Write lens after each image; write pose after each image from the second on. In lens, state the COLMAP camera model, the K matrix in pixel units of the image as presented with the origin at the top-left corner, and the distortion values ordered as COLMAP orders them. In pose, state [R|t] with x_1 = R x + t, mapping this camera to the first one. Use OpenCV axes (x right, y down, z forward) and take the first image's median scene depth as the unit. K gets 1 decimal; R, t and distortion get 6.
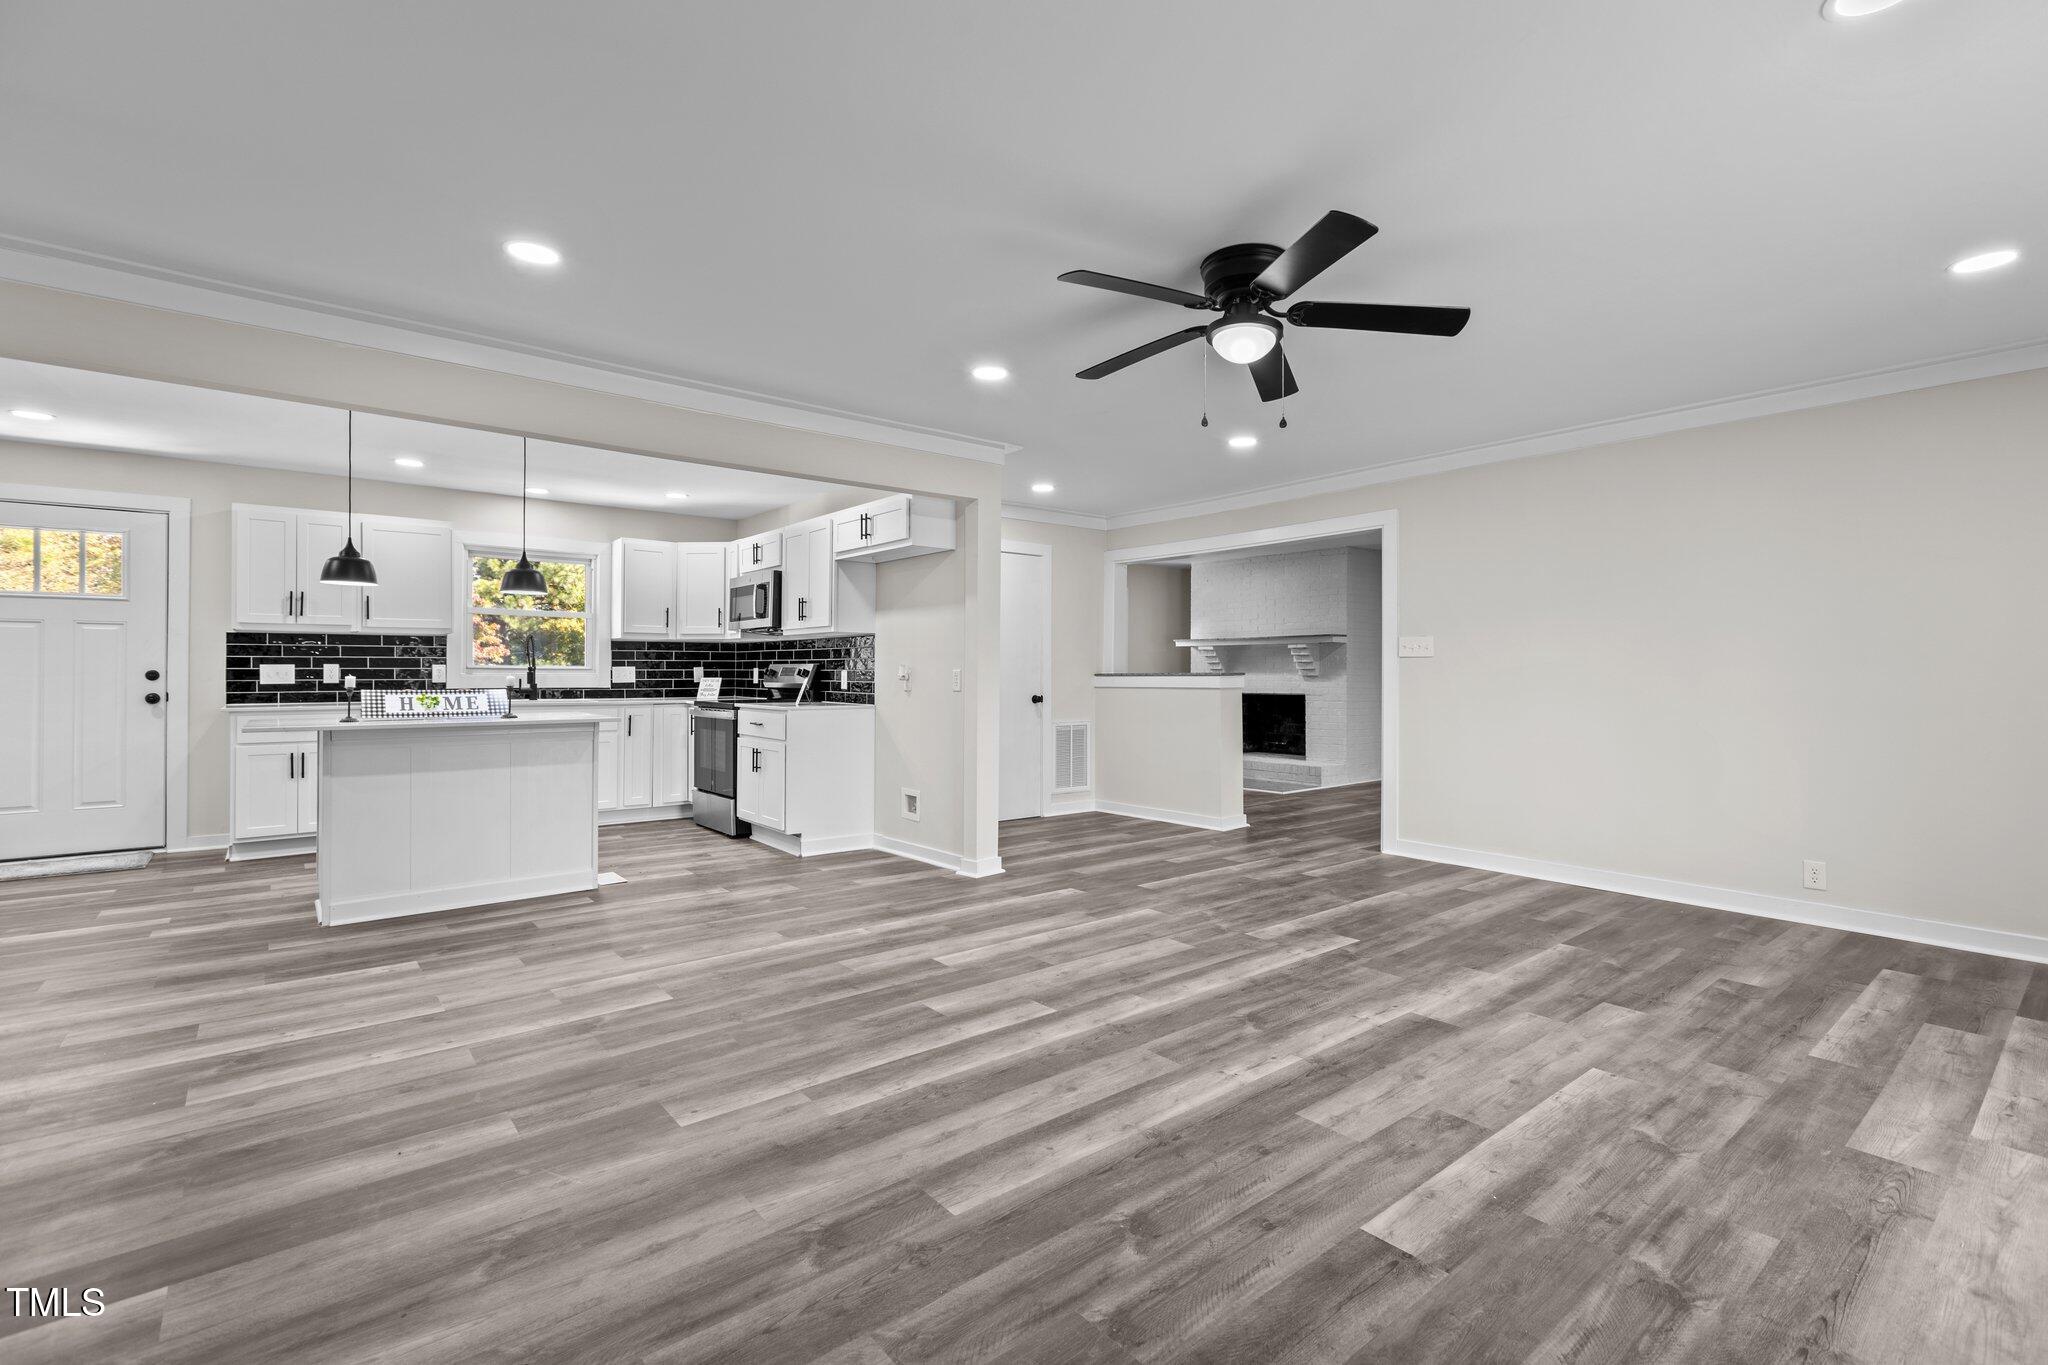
lens RADIAL K [[927.9, 0, 1023.4], [0, 927.9, 677.7], [0, 0, 1]] dist [-0.000174, 0.000253]
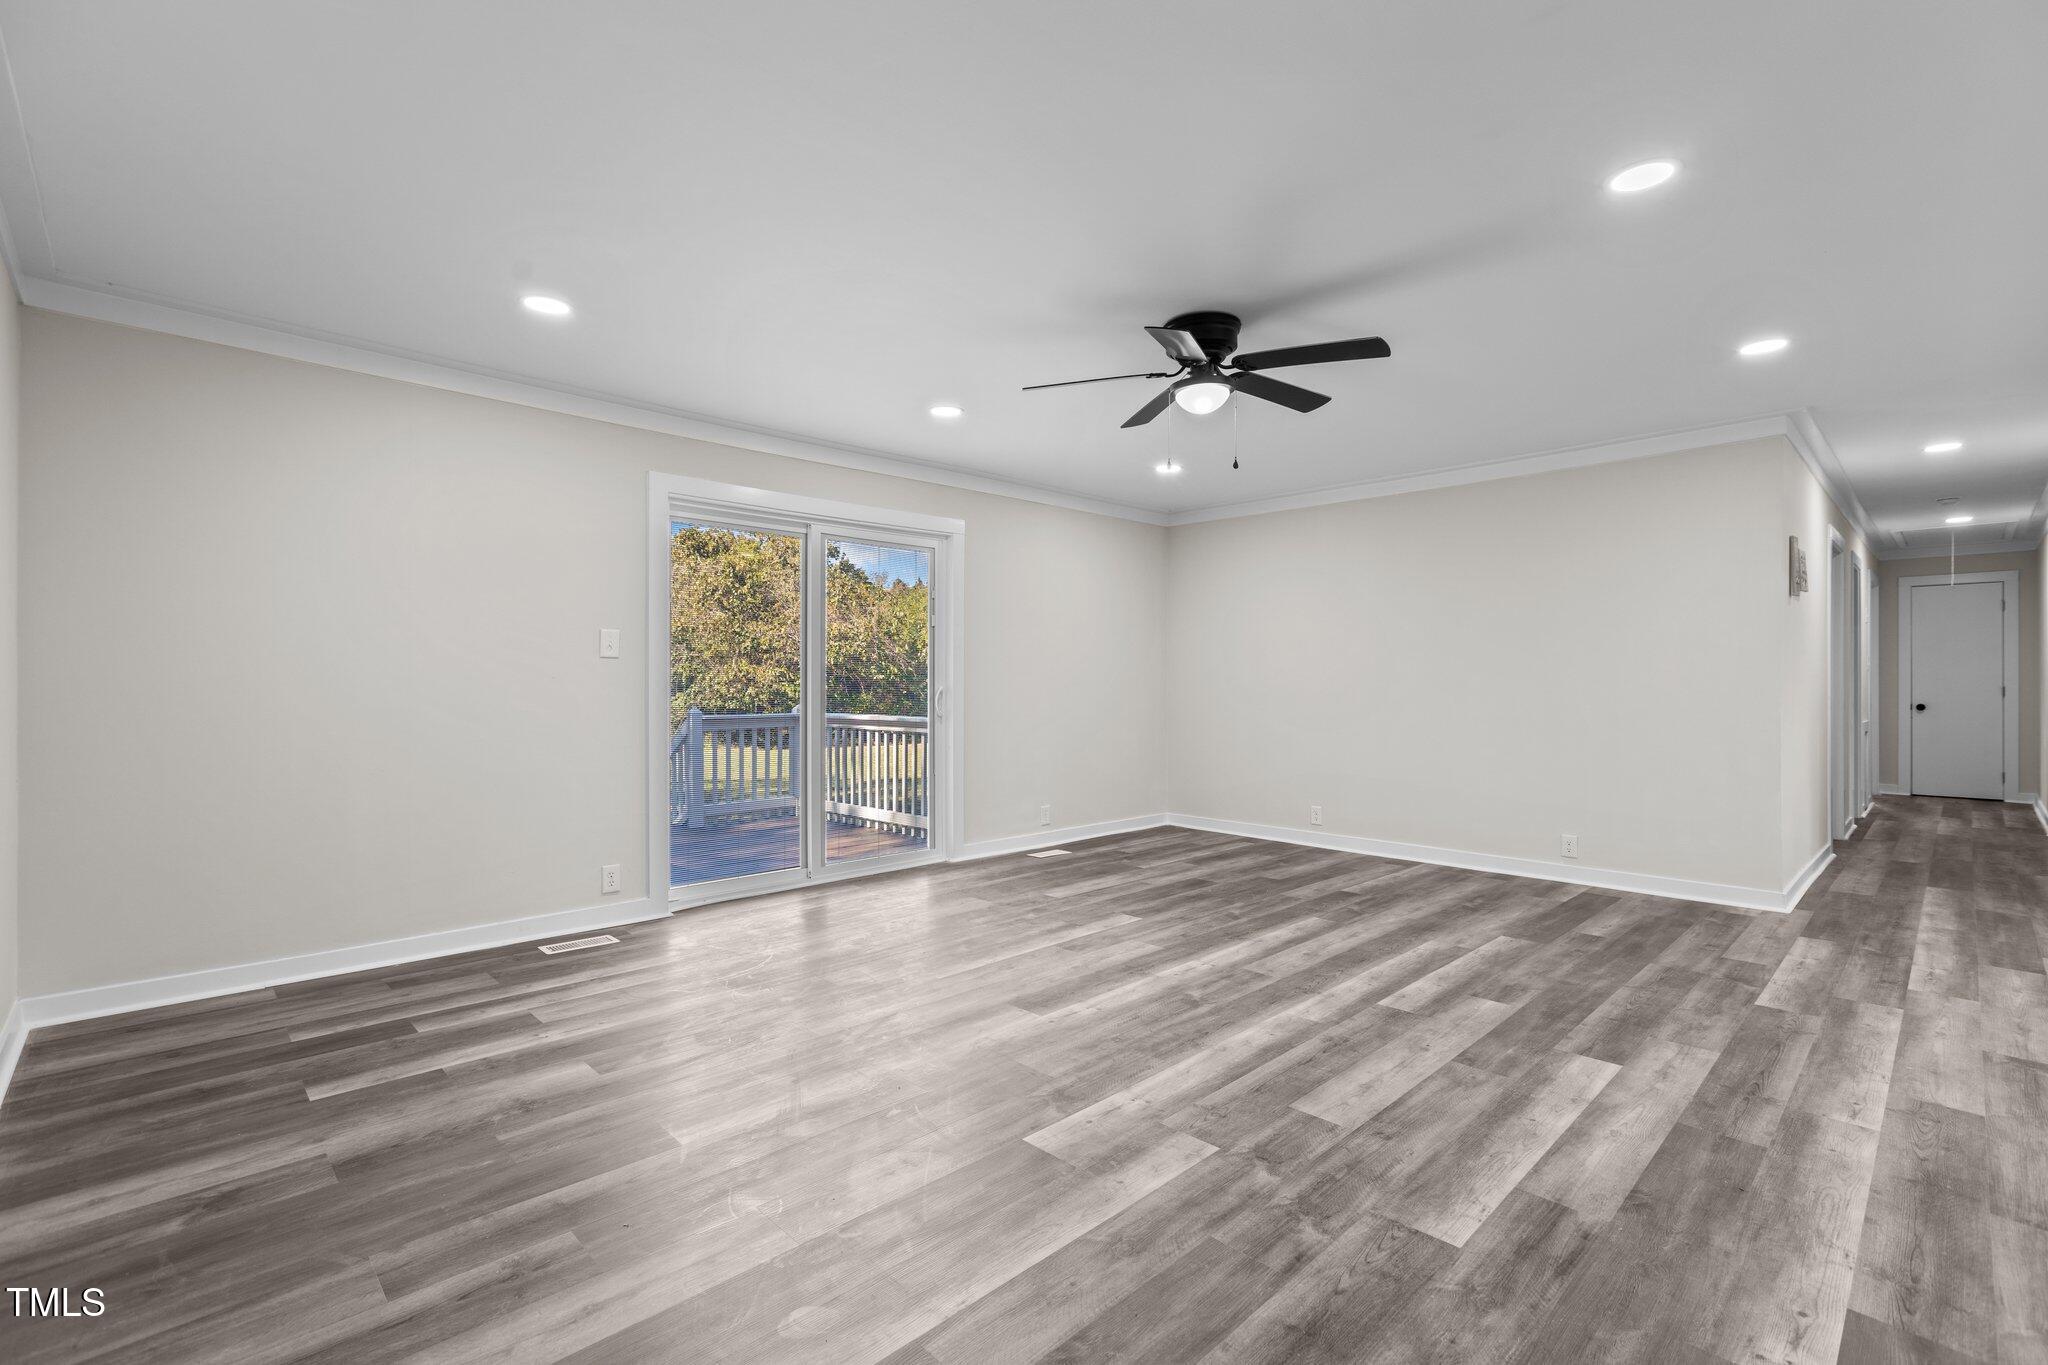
lens RADIAL K [[927.9, 0, 1025.0], [0, 927.9, 681.8], [0, 0, 1]] dist [-0.000174, 0.000253]
pose [[-0.996121, -0.005605, -0.087816, 0.524004], [-0.005848, 0.999980, 0.002514, -0.005571], [0.087800, 0.003018, -0.996134, 1.995644]]
